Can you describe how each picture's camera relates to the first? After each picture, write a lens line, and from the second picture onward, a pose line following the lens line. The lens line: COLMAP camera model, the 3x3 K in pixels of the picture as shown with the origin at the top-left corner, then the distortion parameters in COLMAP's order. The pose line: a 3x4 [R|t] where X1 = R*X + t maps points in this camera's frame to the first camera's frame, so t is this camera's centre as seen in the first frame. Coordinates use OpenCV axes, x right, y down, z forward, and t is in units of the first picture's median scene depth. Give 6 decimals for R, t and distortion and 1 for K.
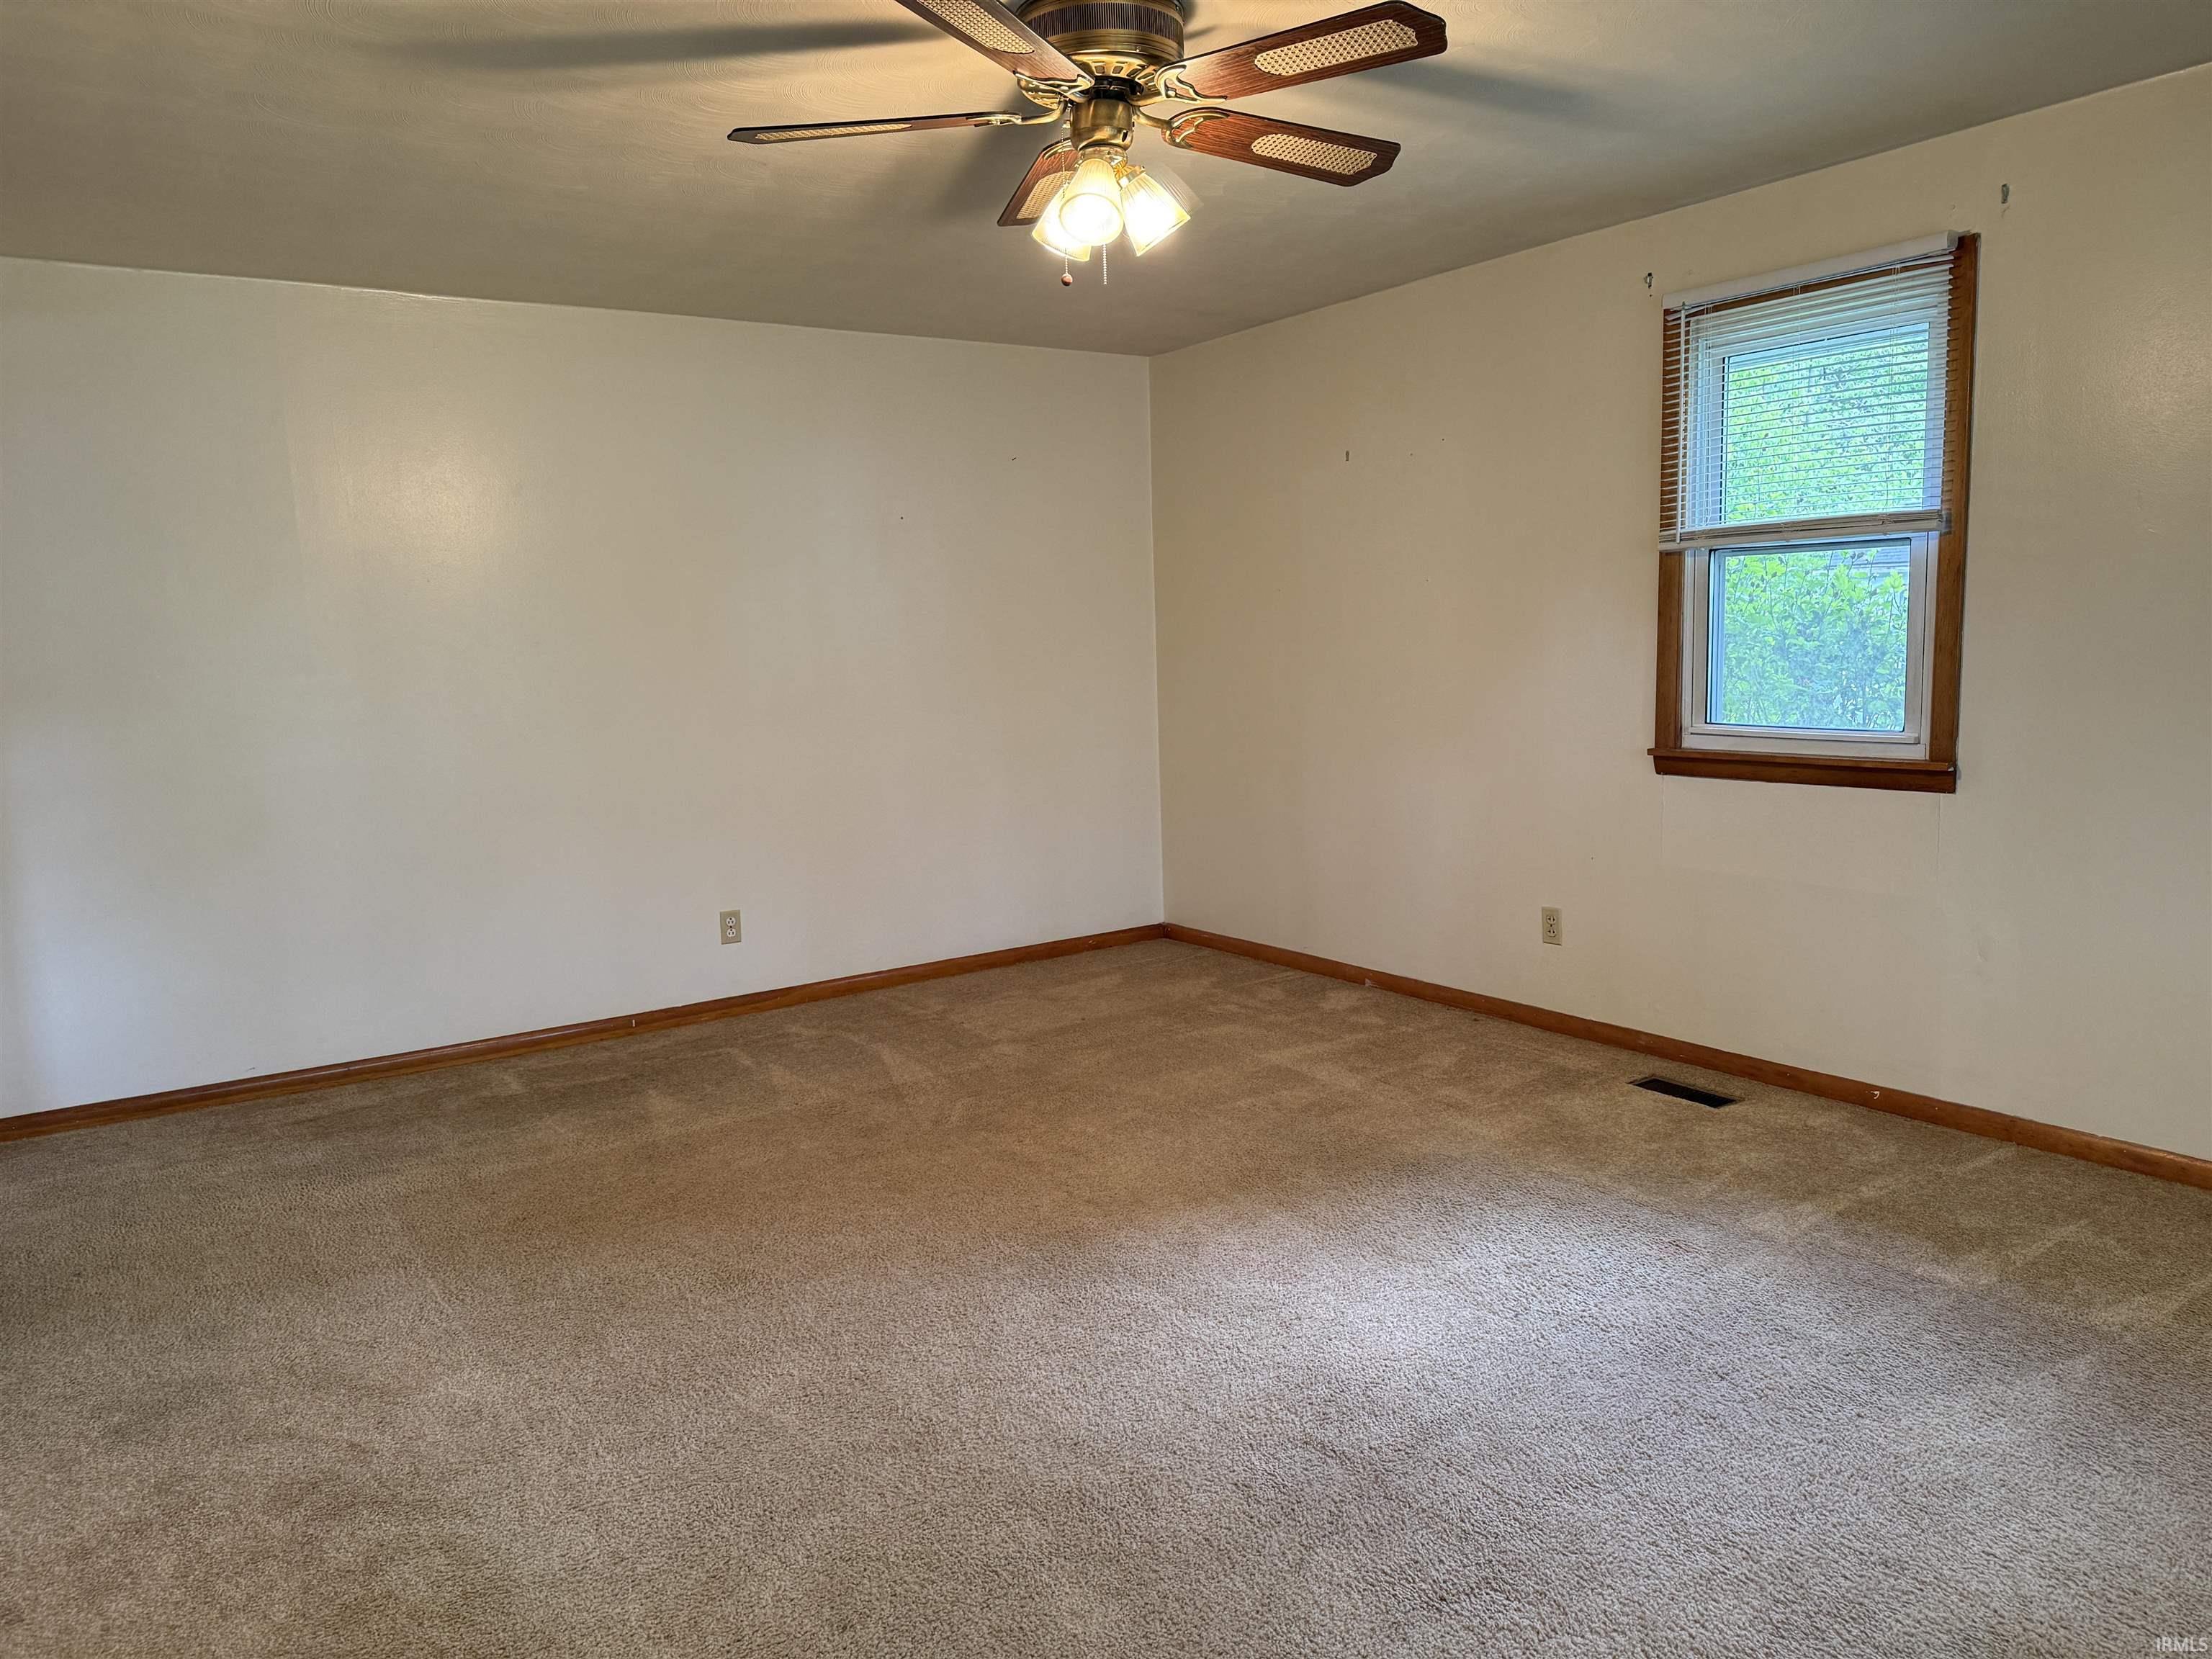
lens RADIAL K [[1558.8, 0, 1108.7], [0, 1558.8, 829.5], [0, 0, 1]] dist [0.092161, -0.117112]
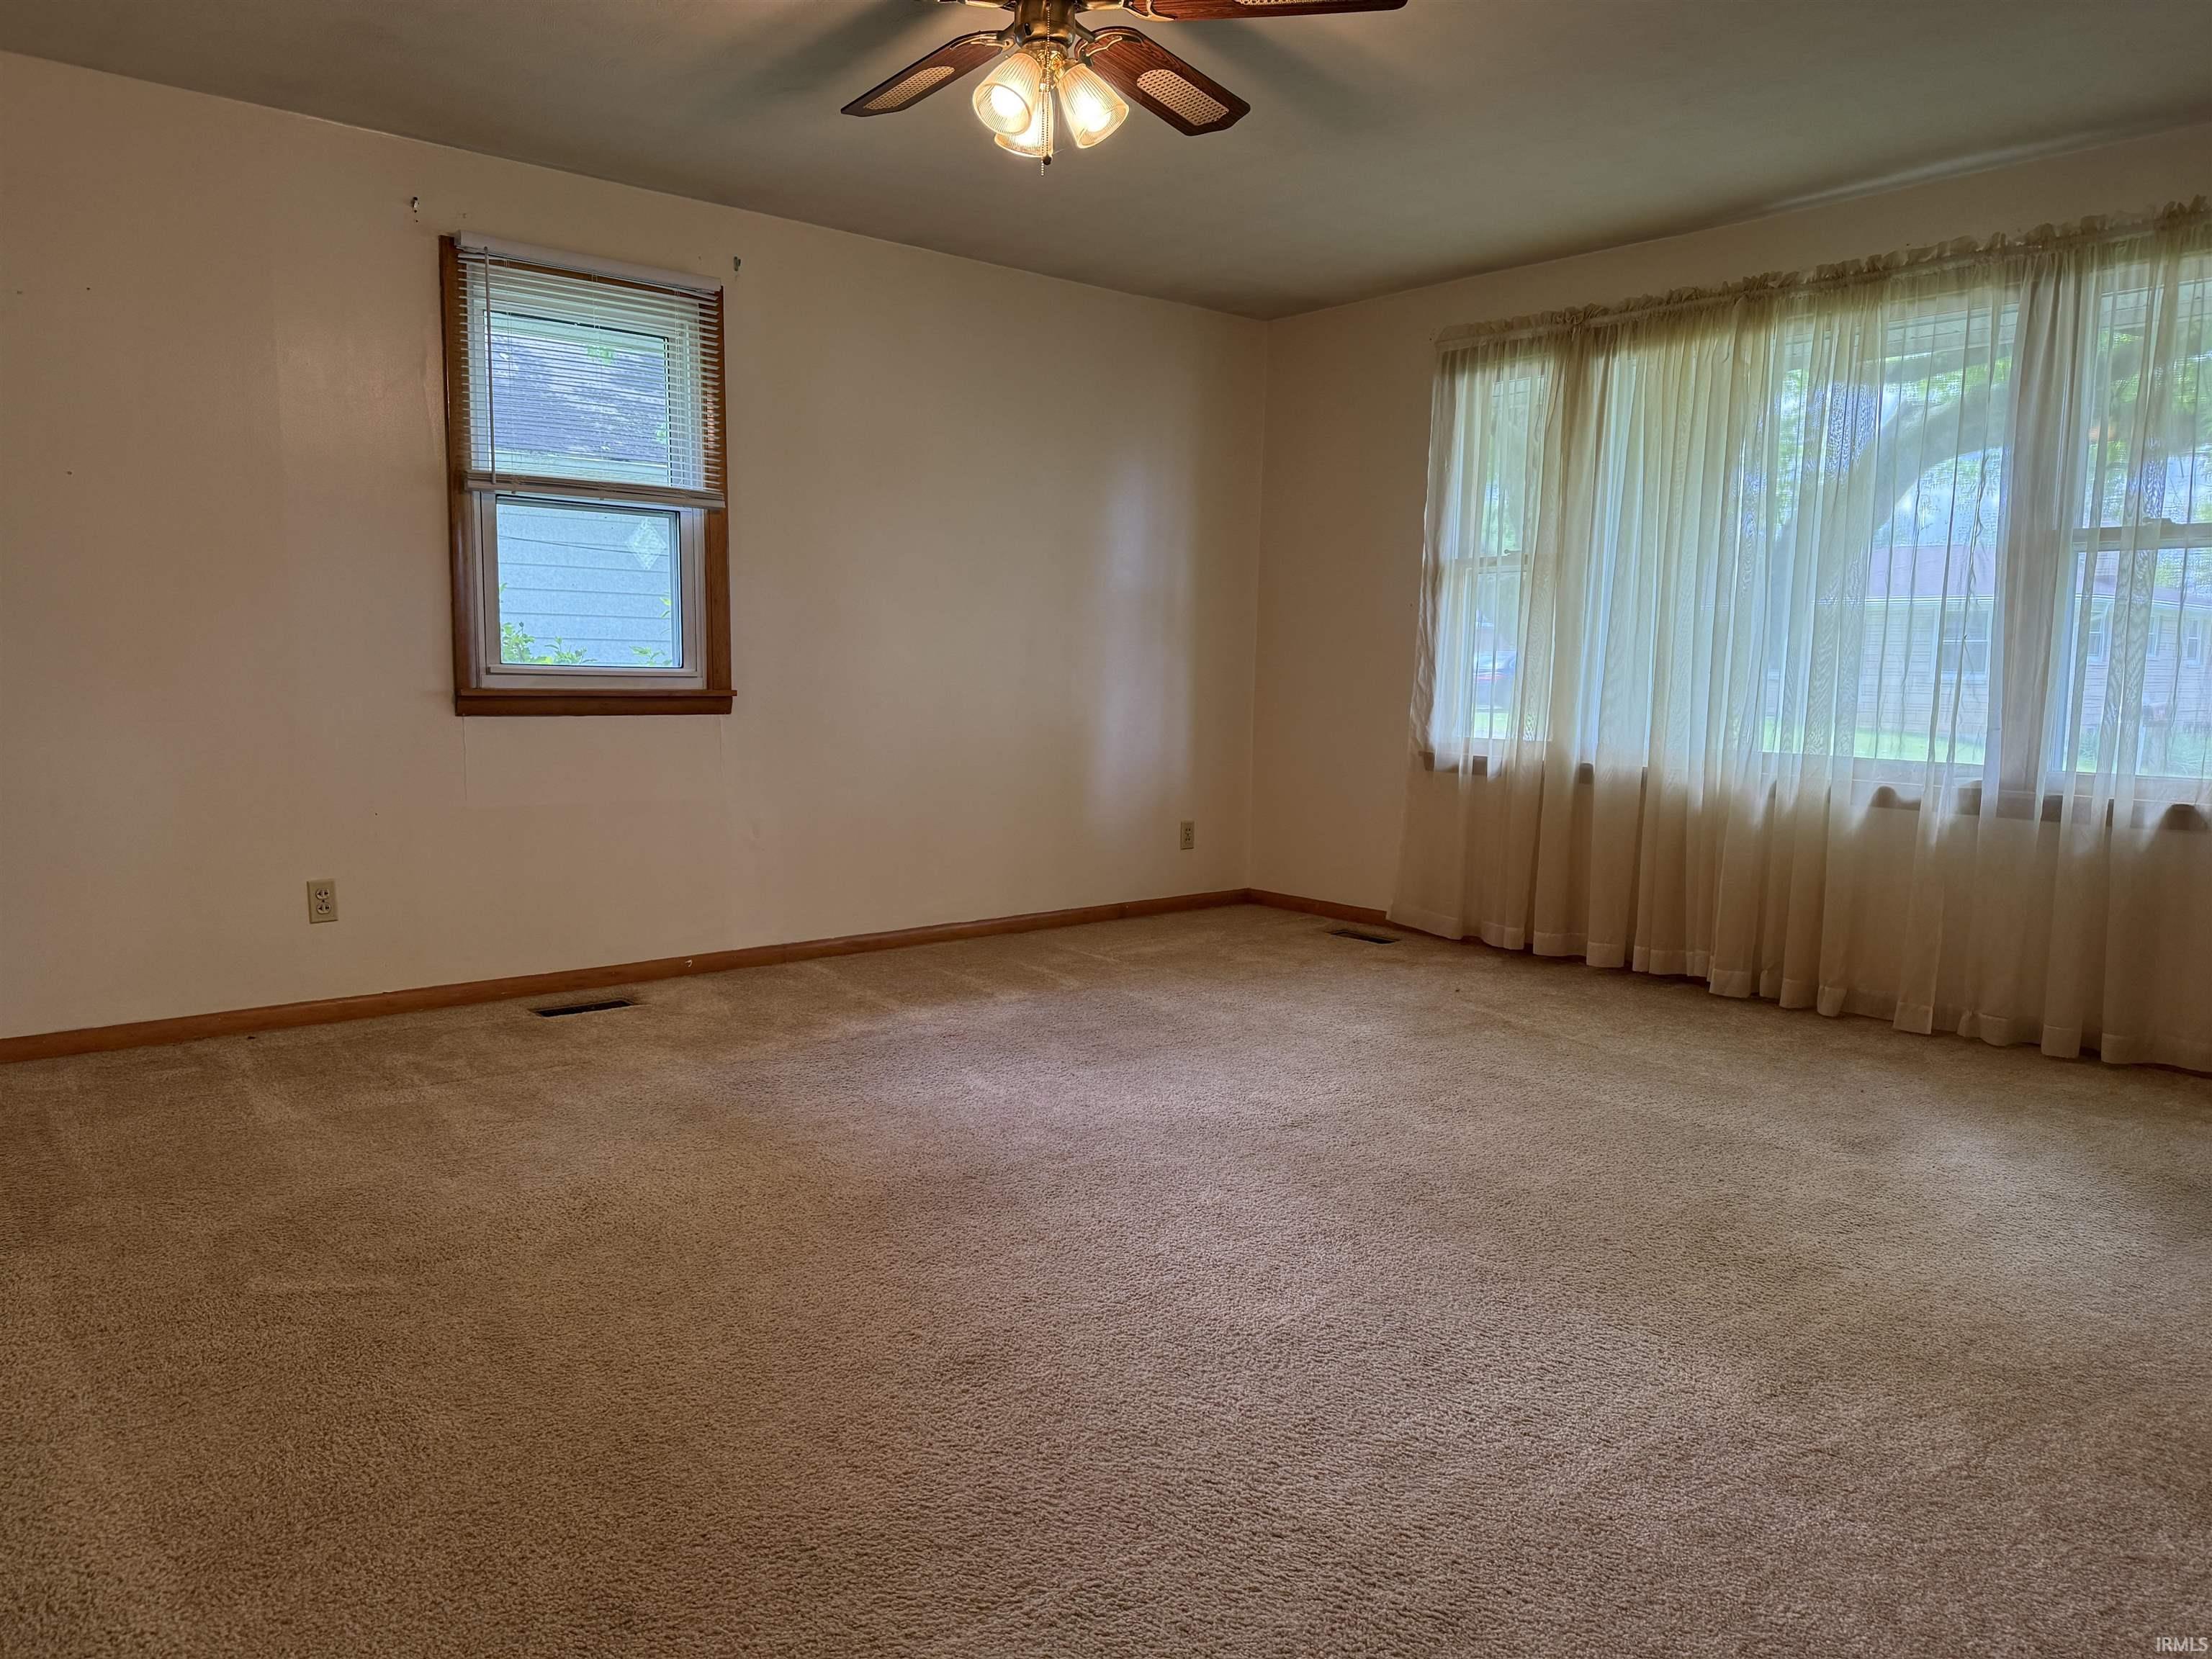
lens RADIAL K [[1558.8, 0, 1108.7], [0, 1558.8, 829.5], [0, 0, 1]] dist [0.092161, -0.117112]
pose [[-0.092641, -0.088555, 0.991754, -0.706592], [0.108133, 0.989251, 0.098433, -0.019260], [-0.989811, 0.116360, -0.082070, 0.720768]]
